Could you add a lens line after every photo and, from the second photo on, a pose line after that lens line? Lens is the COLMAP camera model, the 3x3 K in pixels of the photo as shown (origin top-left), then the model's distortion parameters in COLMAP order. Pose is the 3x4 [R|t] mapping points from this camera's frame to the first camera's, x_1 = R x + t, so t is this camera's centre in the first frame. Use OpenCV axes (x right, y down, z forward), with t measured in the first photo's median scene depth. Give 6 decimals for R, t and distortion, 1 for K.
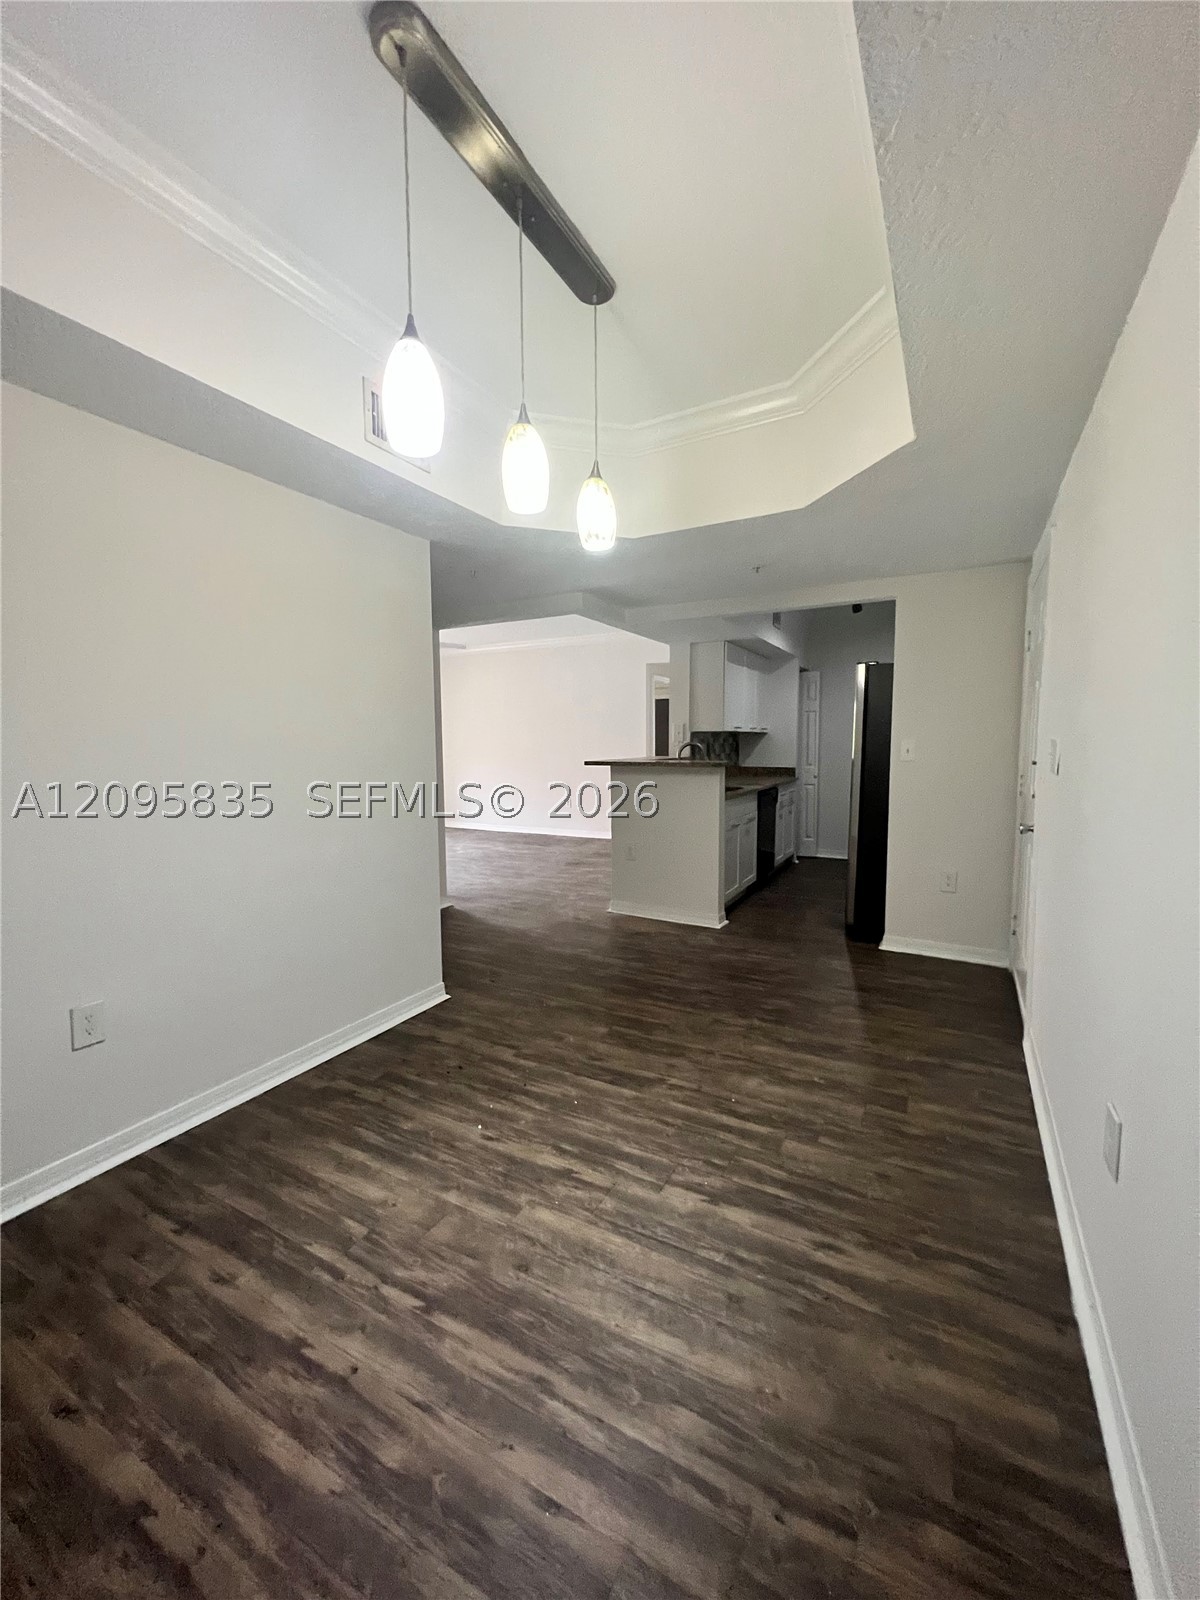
lens RADIAL K [[641.3, 0, 600.0], [0, 641.3, 800.0], [0, 0, 1]] dist [-0.001401, -0.000005]
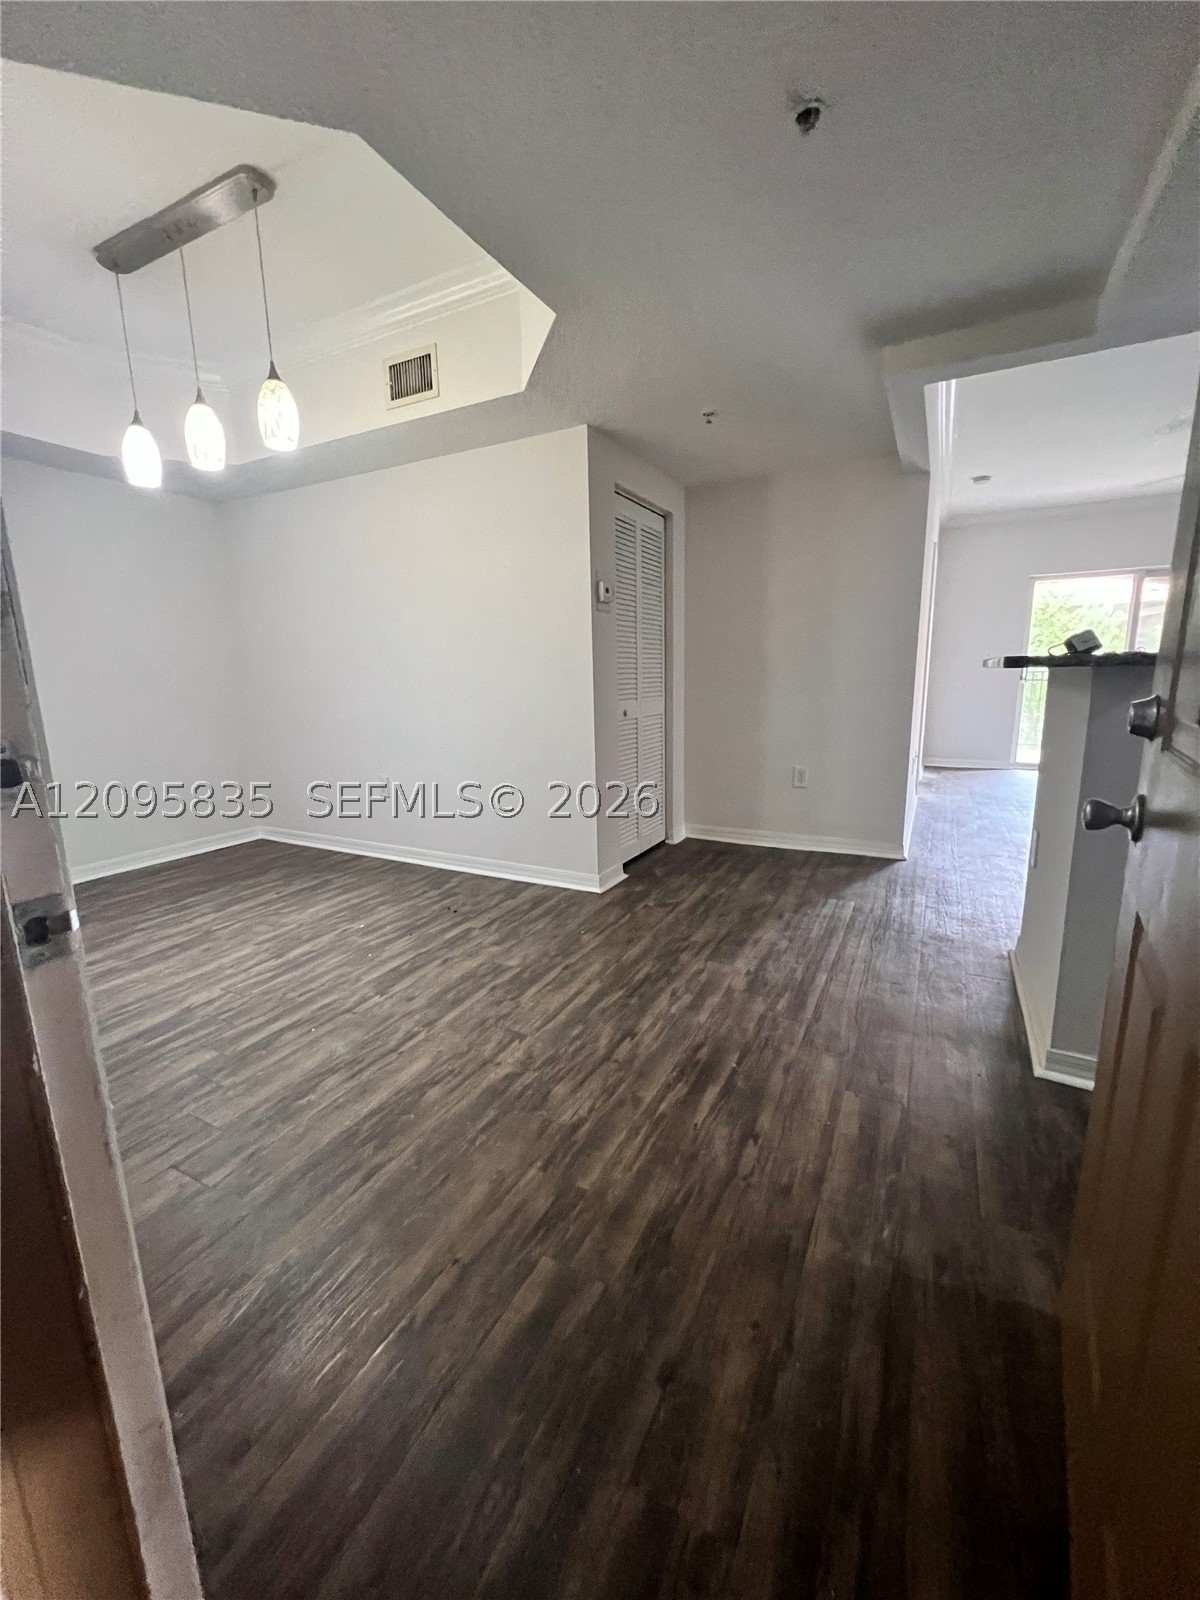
lens RADIAL K [[640.5, 0, 602.9], [0, 640.5, 796.1], [0, 0, 1]] dist [0.001303, 0.000007]
pose [[0.023700, 0.197009, -0.980115, 1.224964], [-0.070509, 0.978279, 0.194935, -0.070752], [0.997230, 0.064487, 0.037076, 1.595567]]
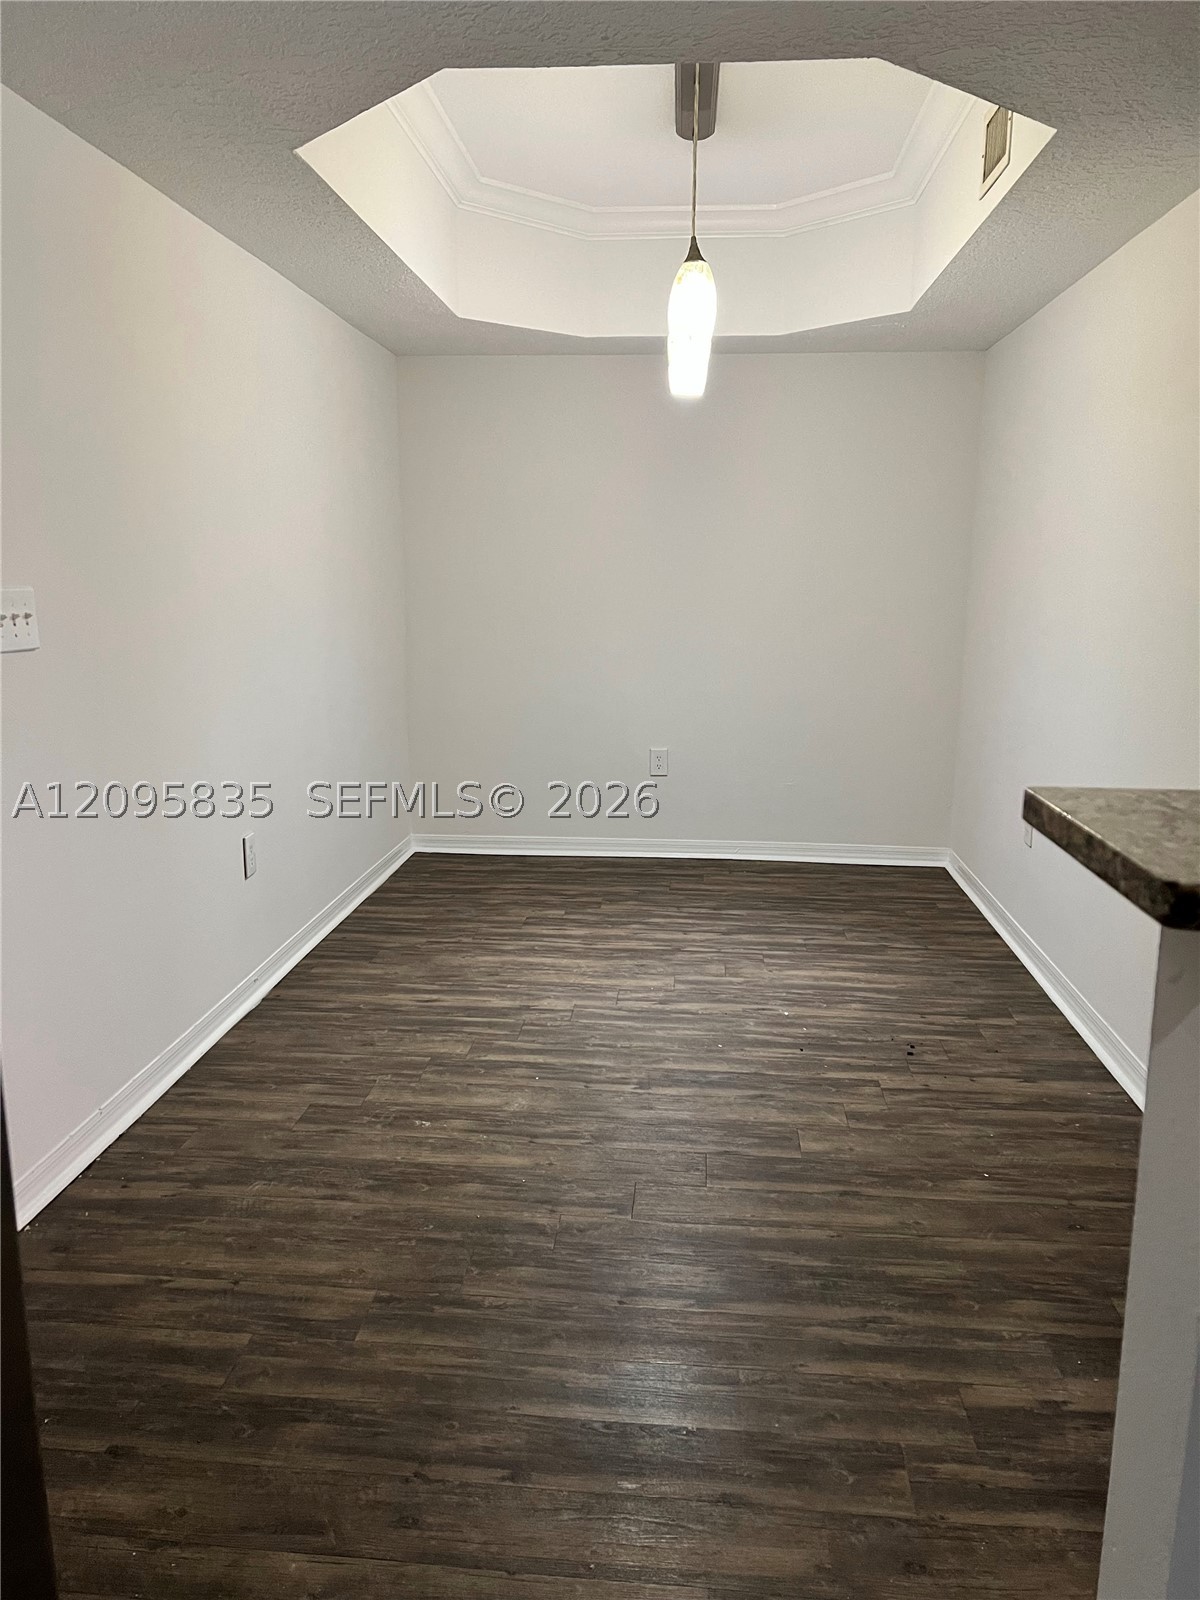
lens RADIAL K [[1188.4, 0, 600.0], [0, 1188.4, 800.0], [0, 0, 1]] dist [0.027621, -0.008156]
pose [[-0.910769, 0.075703, -0.405916, 0.799090], [-0.040890, 0.961683, 0.271099, -0.258965], [0.410886, 0.263506, -0.872776, 2.535277]]
